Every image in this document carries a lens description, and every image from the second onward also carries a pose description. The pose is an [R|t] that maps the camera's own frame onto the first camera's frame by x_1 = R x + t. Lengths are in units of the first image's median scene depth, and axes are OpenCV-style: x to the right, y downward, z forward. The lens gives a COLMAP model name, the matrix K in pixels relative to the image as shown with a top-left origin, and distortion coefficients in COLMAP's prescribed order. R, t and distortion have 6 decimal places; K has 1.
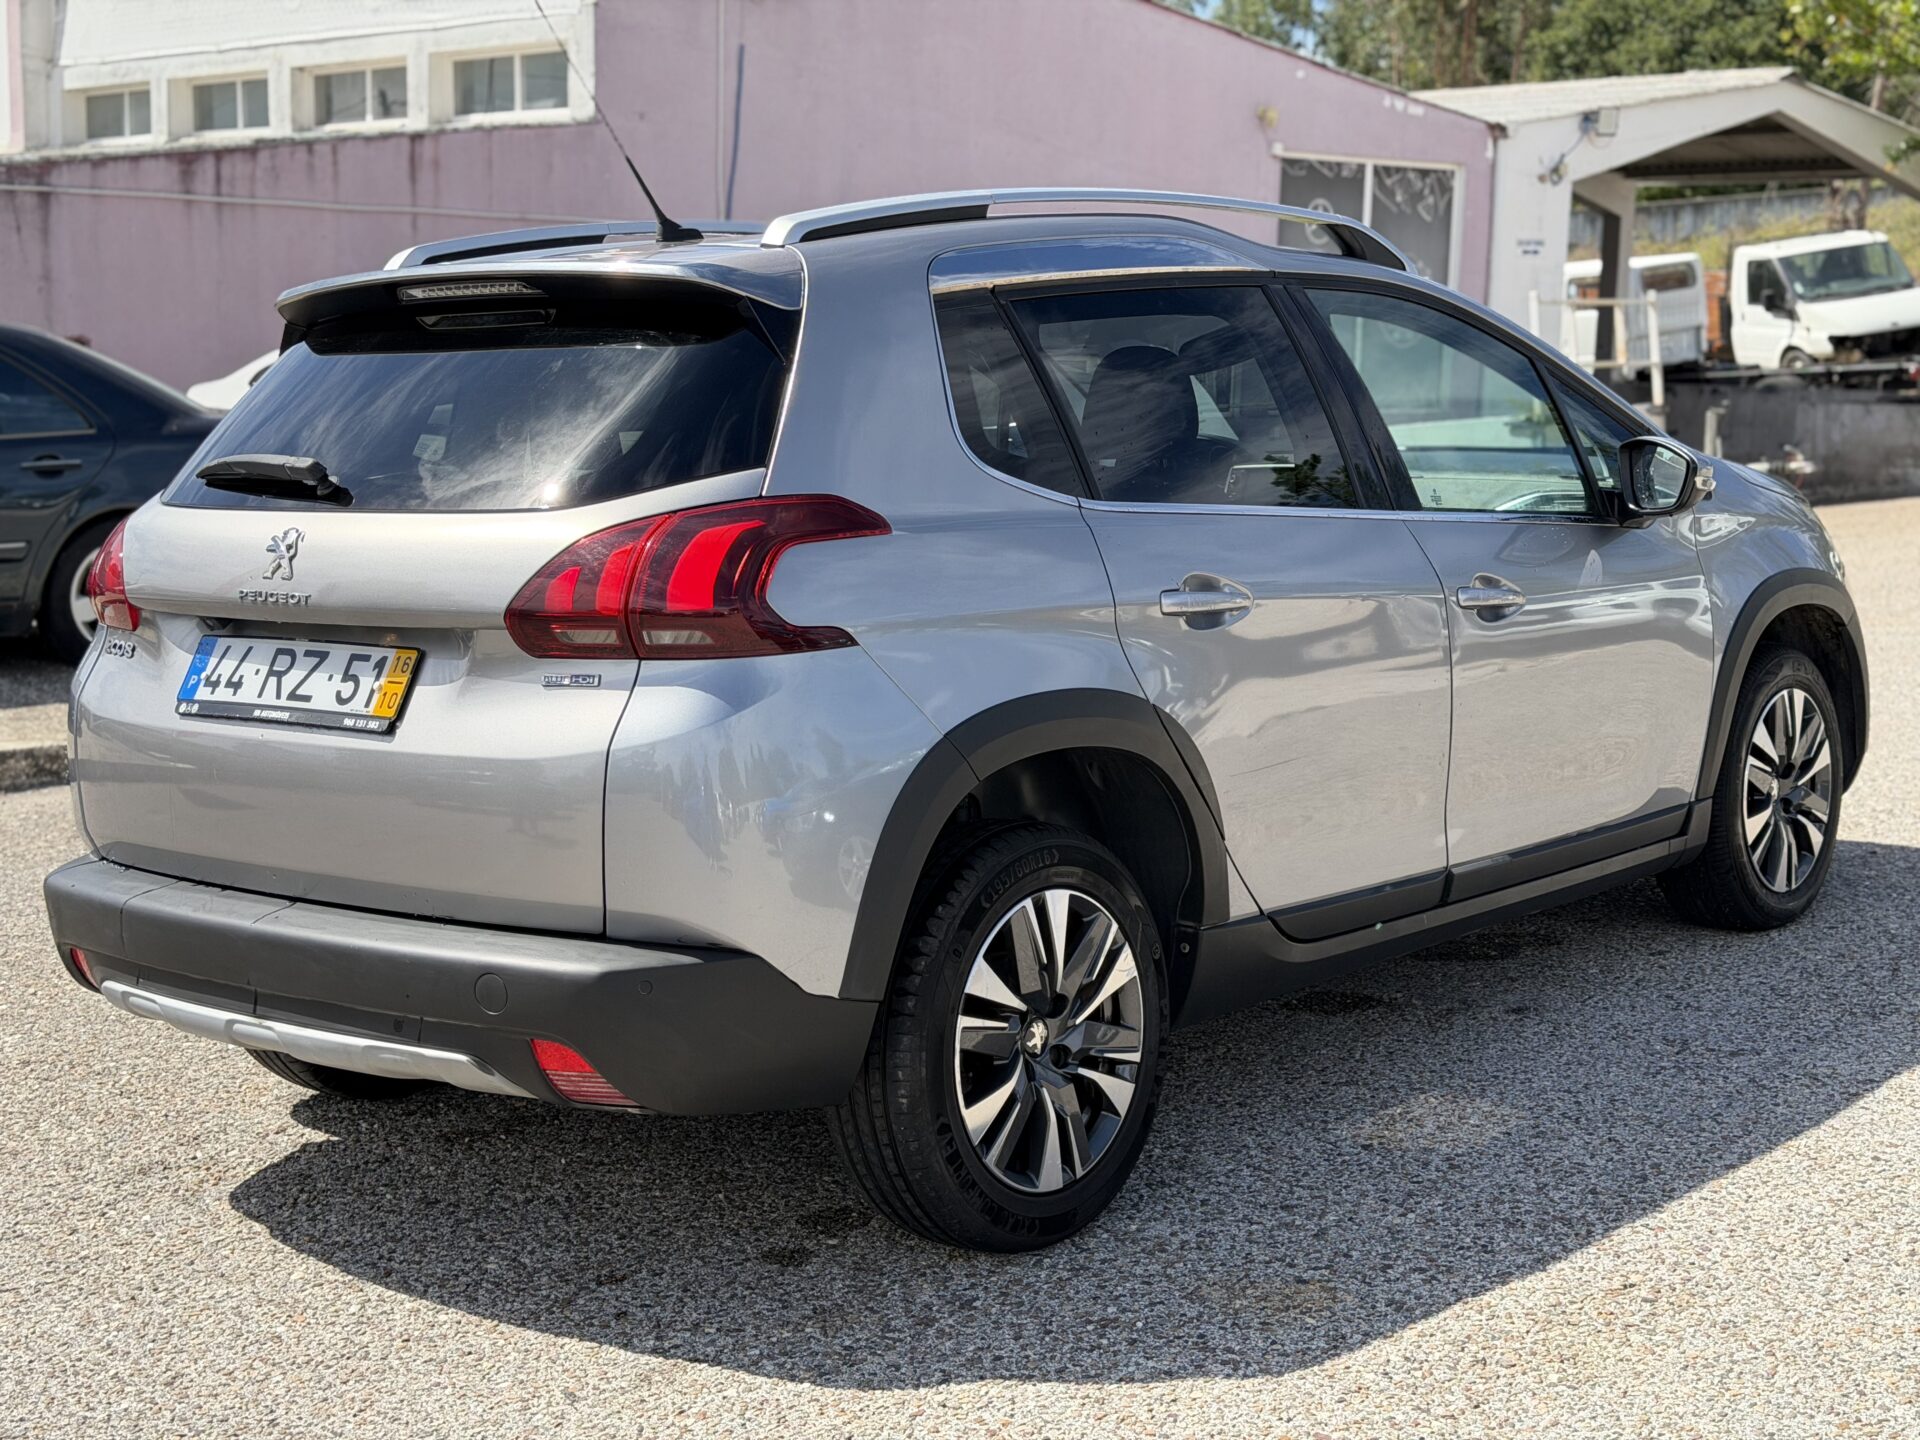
lens RADIAL K [[2662.3, 0, 954.9], [0, 2662.3, 727.3], [0, 0, 1]] dist [0.087645, 0.000000]
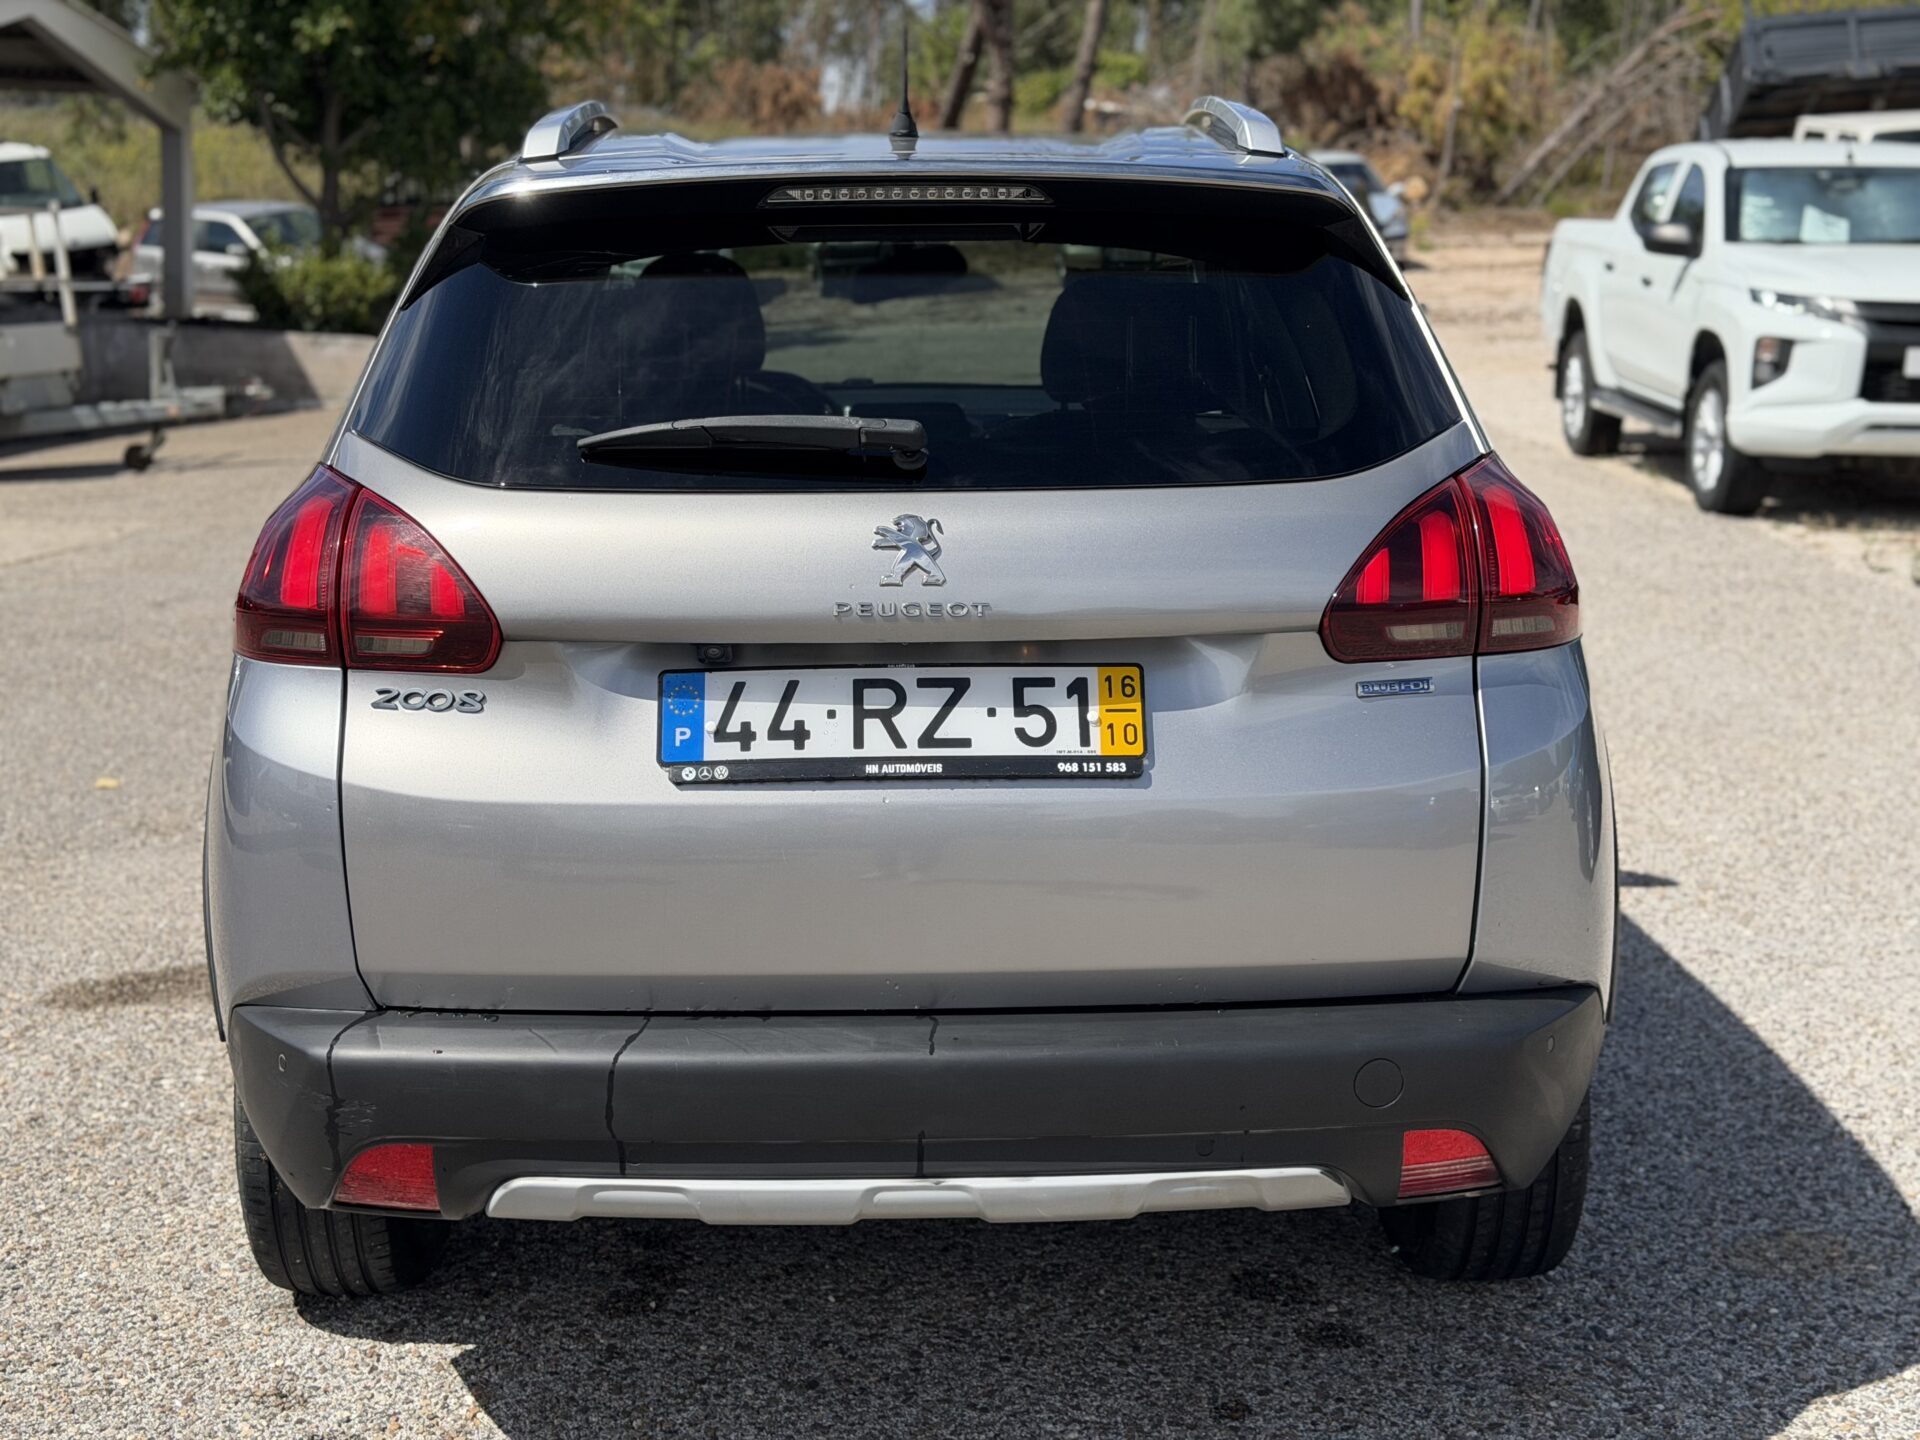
lens RADIAL K [[2662.3, 0, 953.3], [0, 2662.3, 716.8], [0, 0, 1]] dist [0.087645, 0.000000]
pose [[0.756668, -0.088829, 0.647737, -0.712404], [0.071893, 0.996024, 0.052610, -0.056279], [-0.649835, 0.006759, 0.760046, 0.429861]]
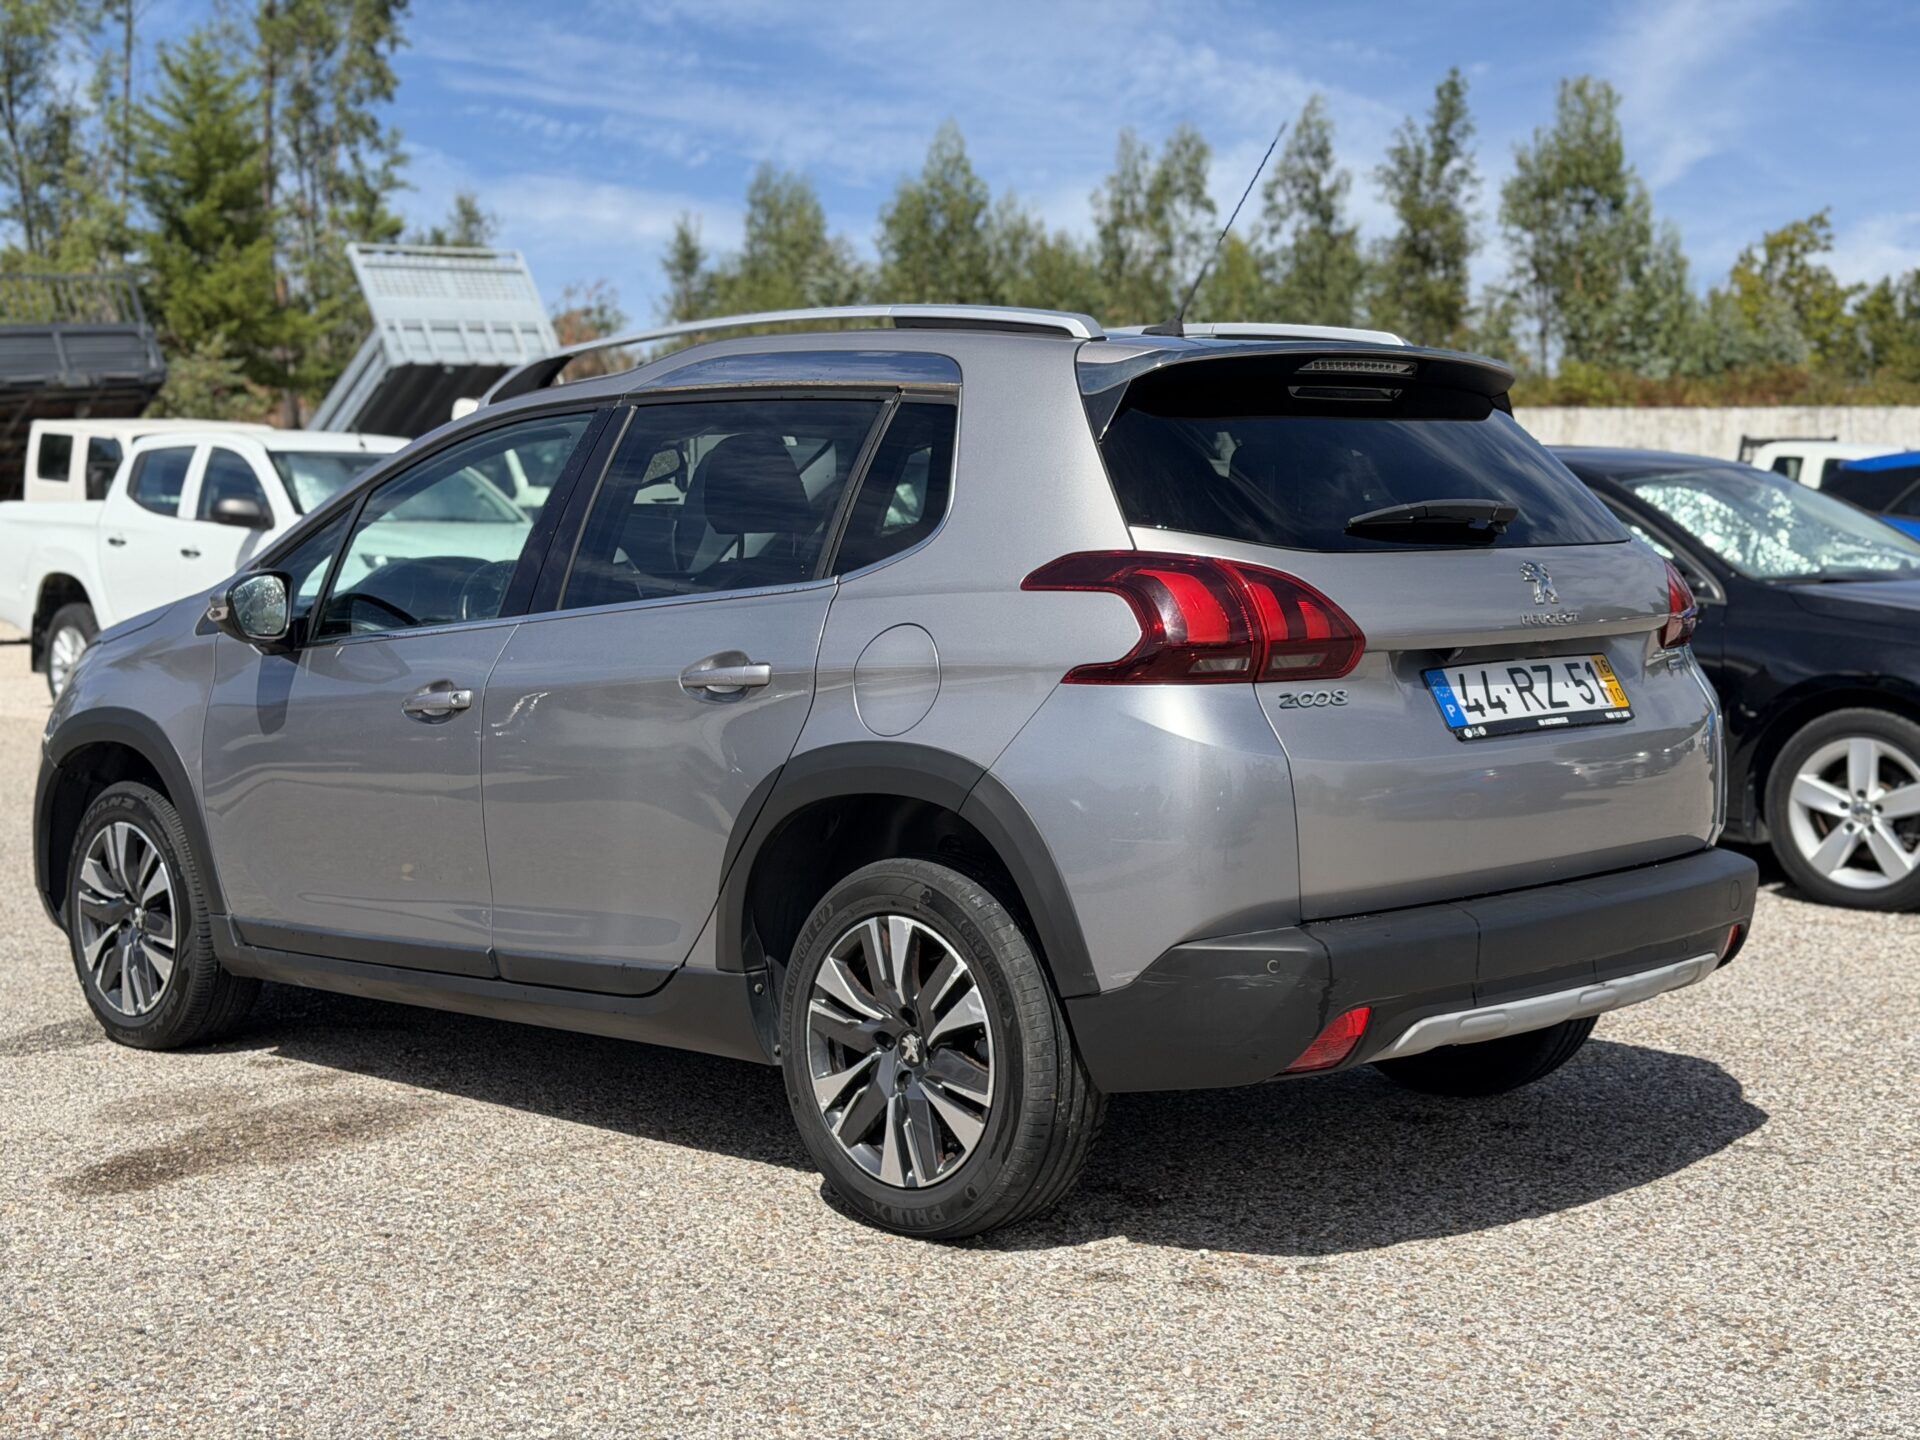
lens RADIAL K [[2662.3, 0, 966.8], [0, 2662.3, 713.3], [0, 0, 1]] dist [0.087645, 0.000000]
pose [[0.100067, -0.037952, 0.994257, -1.408194], [0.150770, 0.988312, 0.022550, -0.071417], [-0.983491, 0.147648, 0.104619, 1.117149]]
